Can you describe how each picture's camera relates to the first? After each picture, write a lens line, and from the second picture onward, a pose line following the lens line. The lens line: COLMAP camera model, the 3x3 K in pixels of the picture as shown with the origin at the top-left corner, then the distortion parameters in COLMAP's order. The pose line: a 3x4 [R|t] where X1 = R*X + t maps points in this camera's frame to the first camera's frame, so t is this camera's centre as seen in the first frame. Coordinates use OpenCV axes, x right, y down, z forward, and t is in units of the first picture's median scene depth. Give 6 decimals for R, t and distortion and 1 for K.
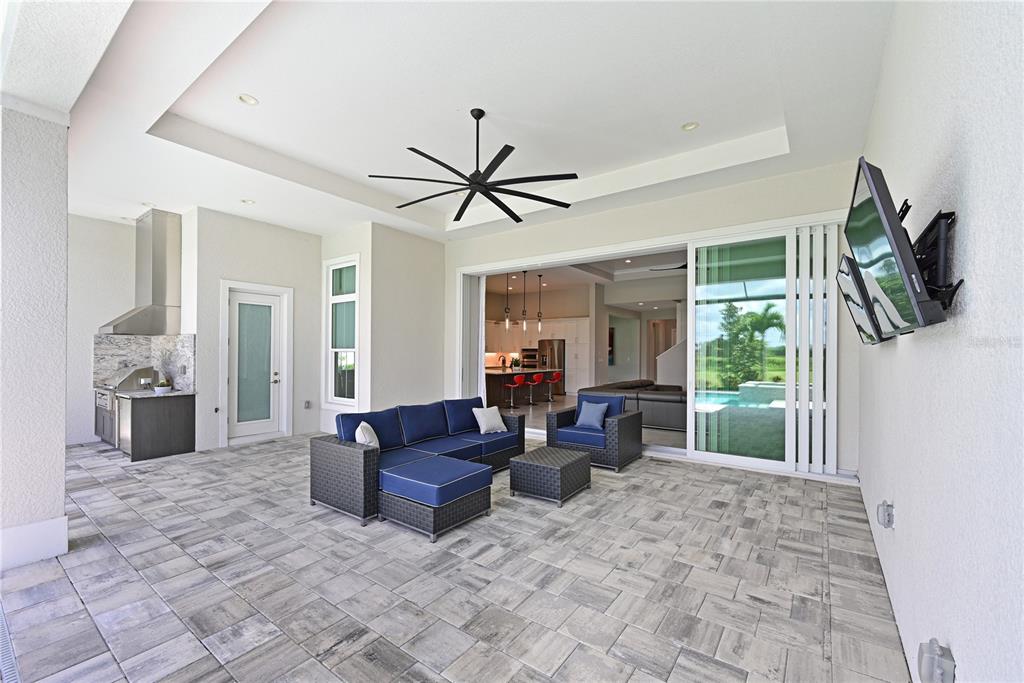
lens RADIAL K [[422.0, 0, 513.1], [0, 422.0, 350.3], [0, 0, 1]] dist [-0.000385, -0.000046]
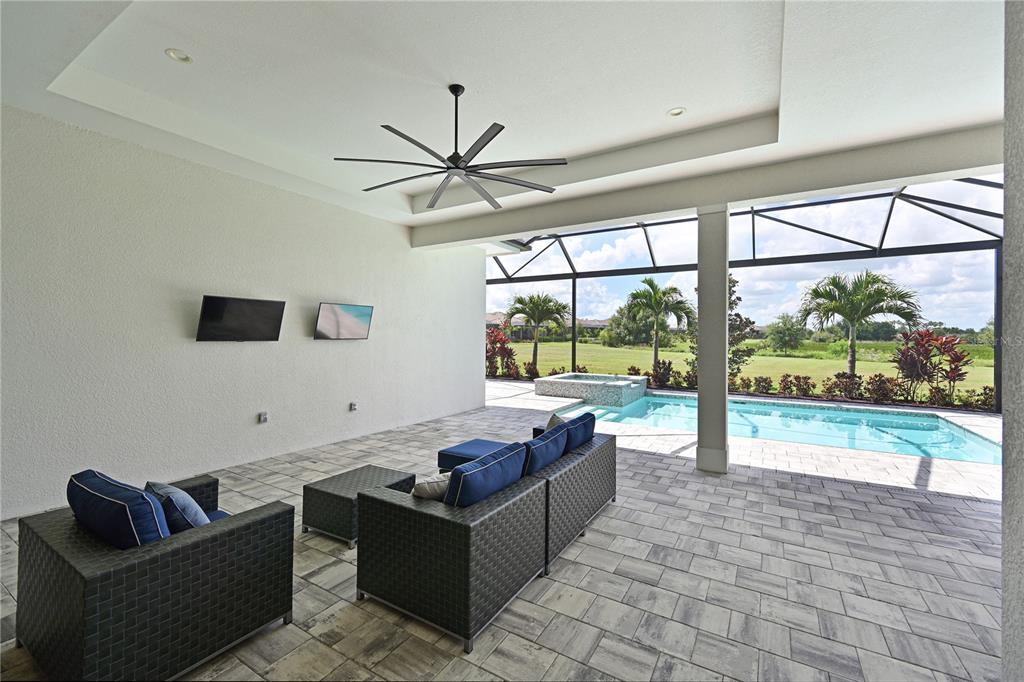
lens RADIAL K [[424.6, 0, 509.2], [0, 424.6, 335.5], [0, 0, 1]] dist [0.000764, 0.000091]
pose [[-0.996440, -0.009068, -0.083814, -0.144757], [-0.008596, 0.999945, -0.005986, -0.028708], [0.083864, -0.005244, -0.996463, 2.203221]]
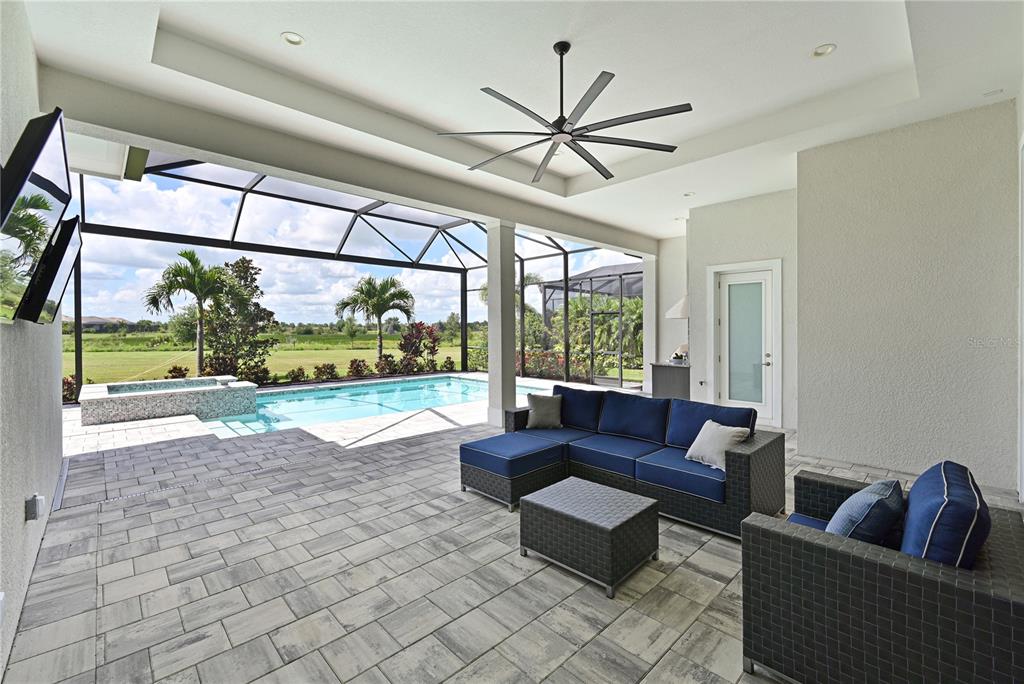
lens RADIAL K [[431.7, 0, 512.1], [0, 431.7, 329.8], [0, 0, 1]] dist [0.002555, 0.000285]
pose [[-0.175222, -0.003554, -0.984522, 0.890376], [0.007261, 0.999962, -0.004902, 0.001238], [0.984502, -0.008008, -0.175190, 1.203000]]
